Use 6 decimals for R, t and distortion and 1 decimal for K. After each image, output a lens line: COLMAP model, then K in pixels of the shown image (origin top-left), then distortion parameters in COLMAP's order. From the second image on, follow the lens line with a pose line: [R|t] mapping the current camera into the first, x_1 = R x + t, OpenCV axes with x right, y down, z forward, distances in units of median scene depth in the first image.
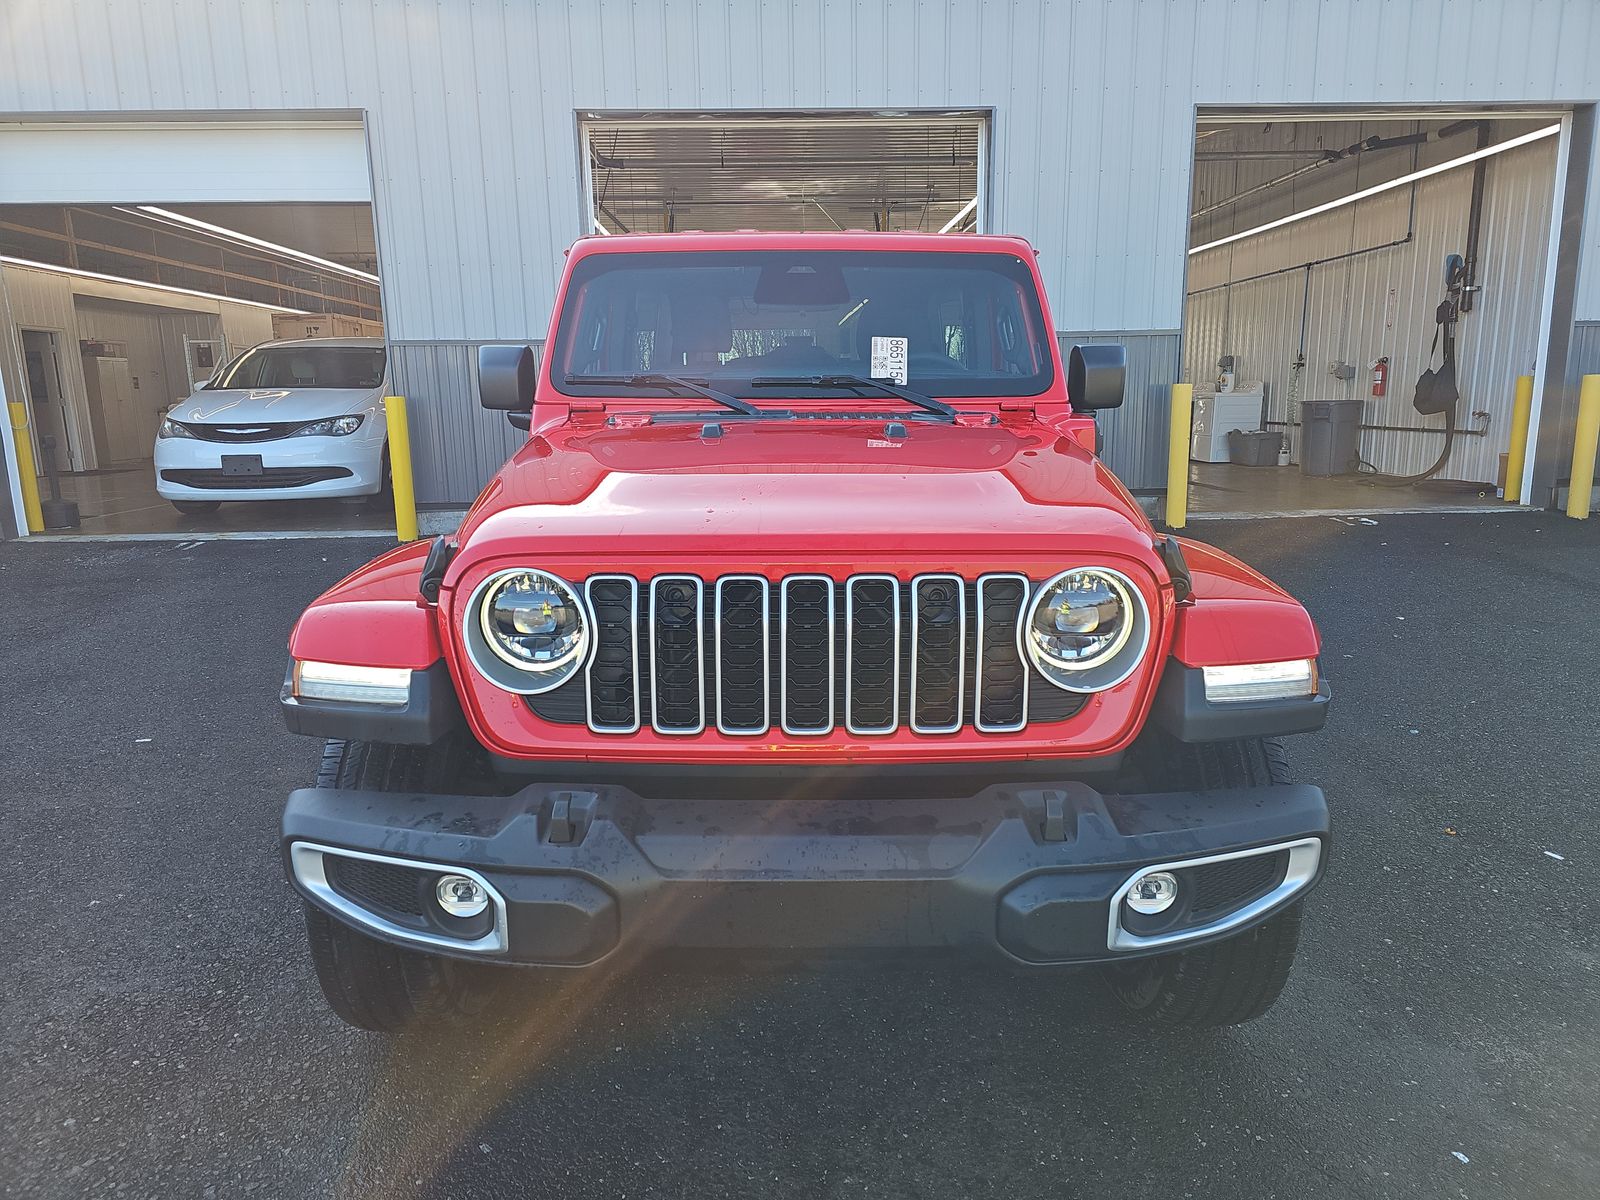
lens RADIAL K [[1049.6, 0, 800.0], [0, 1049.6, 600.0], [0, 0, 1]] dist [0.024597, -0.003403]
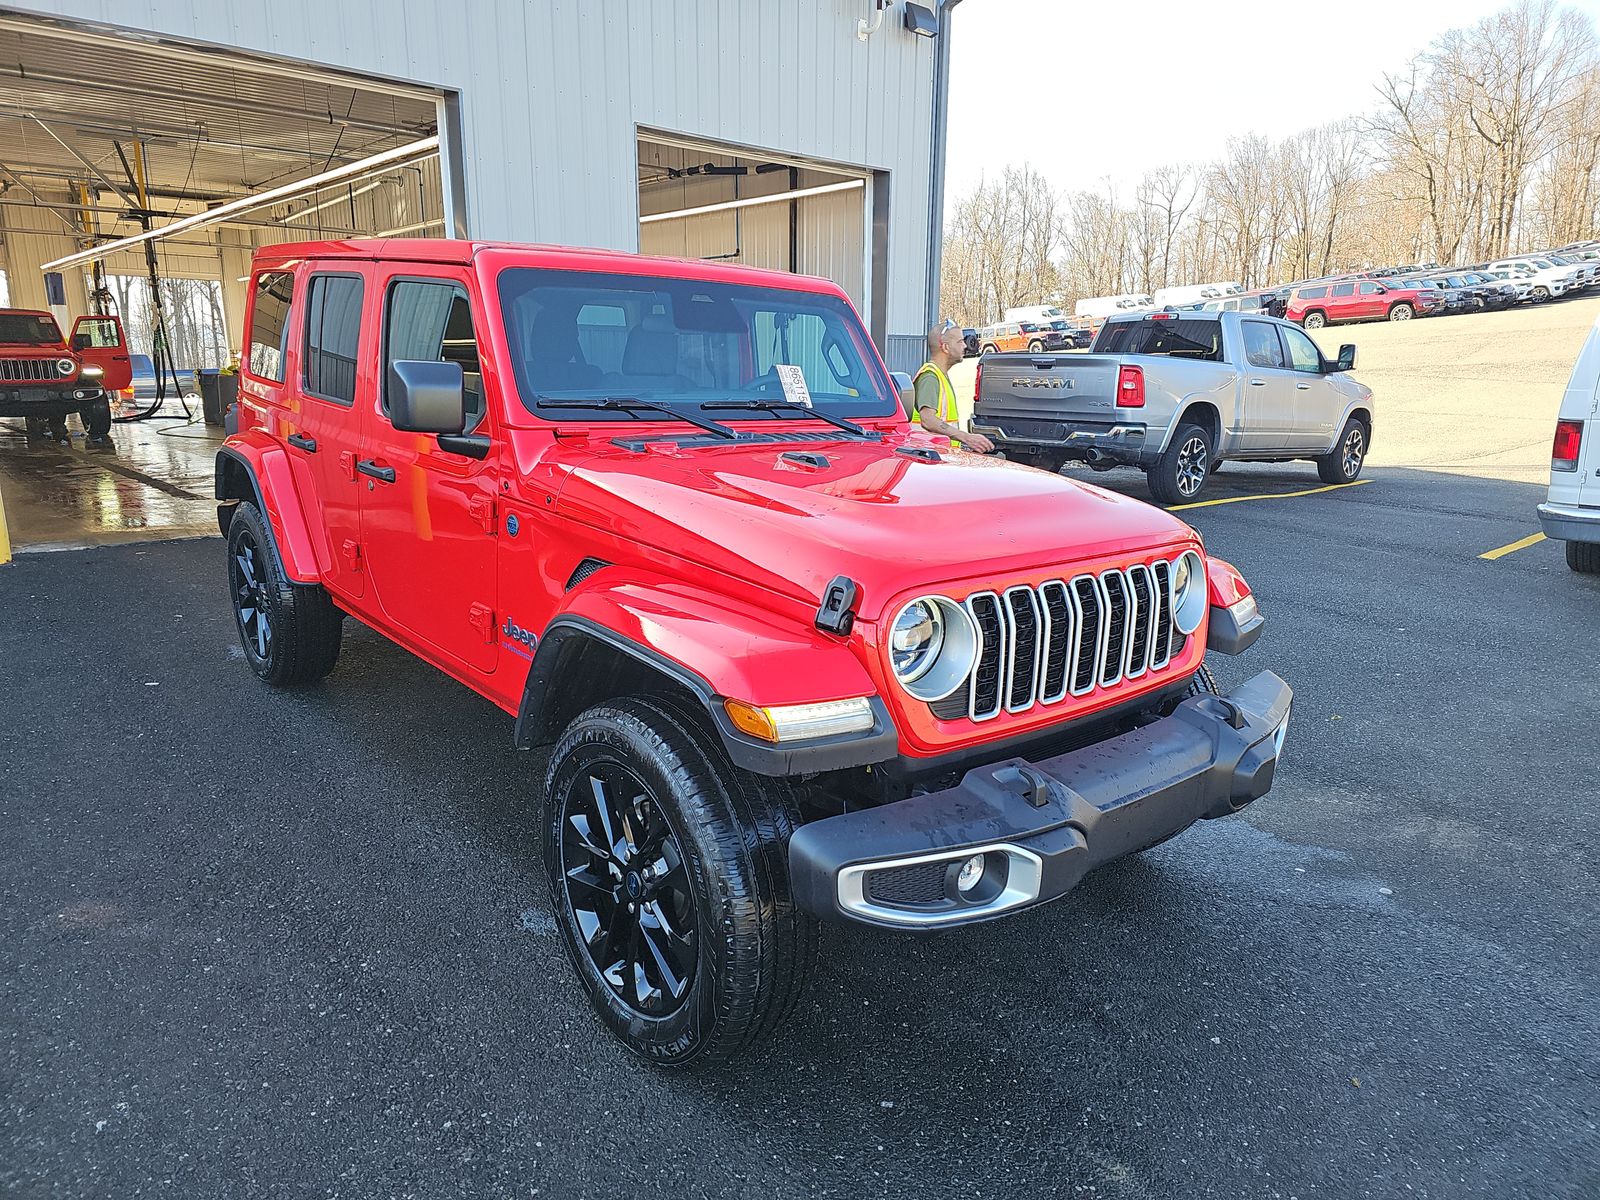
lens RADIAL K [[1049.6, 0, 800.0], [0, 1049.6, 600.0], [0, 0, 1]] dist [0.024597, -0.003403]
pose [[0.774915, -0.115836, 0.621361, -0.238214], [0.098592, 0.993182, 0.062196, -0.024273], [-0.624329, 0.013065, 0.781052, 0.037056]]
